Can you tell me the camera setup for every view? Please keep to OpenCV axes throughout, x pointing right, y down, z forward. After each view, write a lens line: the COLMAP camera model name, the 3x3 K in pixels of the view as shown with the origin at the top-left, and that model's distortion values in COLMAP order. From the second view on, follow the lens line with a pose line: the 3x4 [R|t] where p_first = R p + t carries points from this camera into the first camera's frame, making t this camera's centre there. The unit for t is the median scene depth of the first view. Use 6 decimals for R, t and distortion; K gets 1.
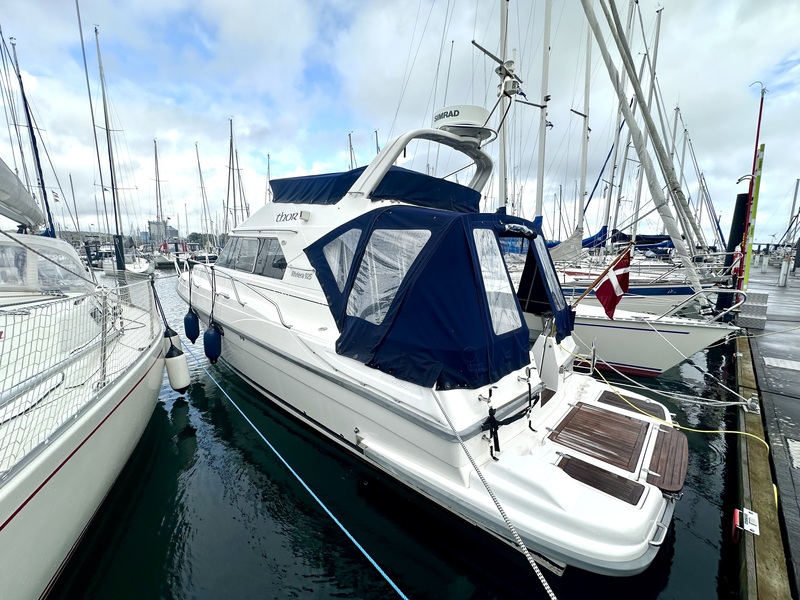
lens RADIAL K [[319.1, 0, 400.0], [0, 319.1, 300.0], [0, 0, 1]] dist [-0.000411, 0.000167]
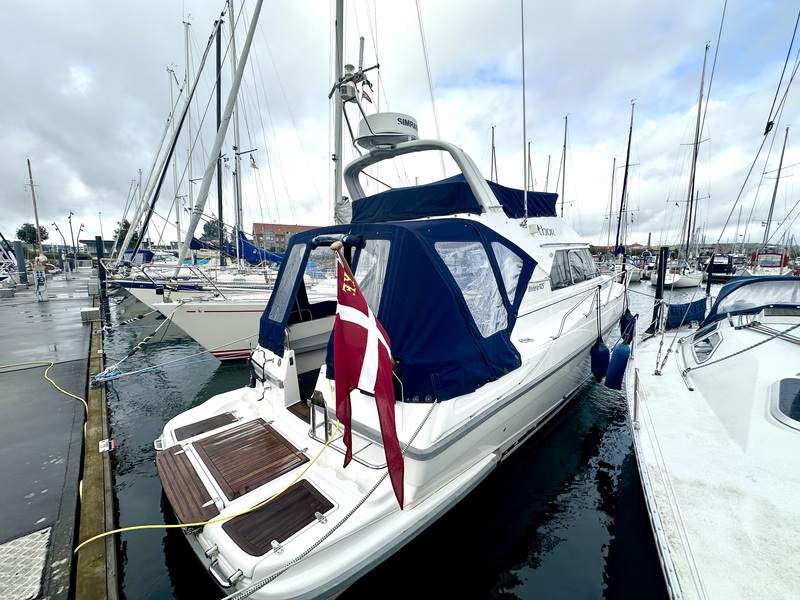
lens RADIAL K [[319.1, 0, 400.0], [0, 319.1, 300.0], [0, 0, 1]] dist [-0.000411, 0.000167]
pose [[-0.016275, 0.130610, -0.991300, 1.502484], [-0.165181, 0.977458, 0.131498, -0.226252], [0.986129, 0.165884, 0.005667, 1.366304]]
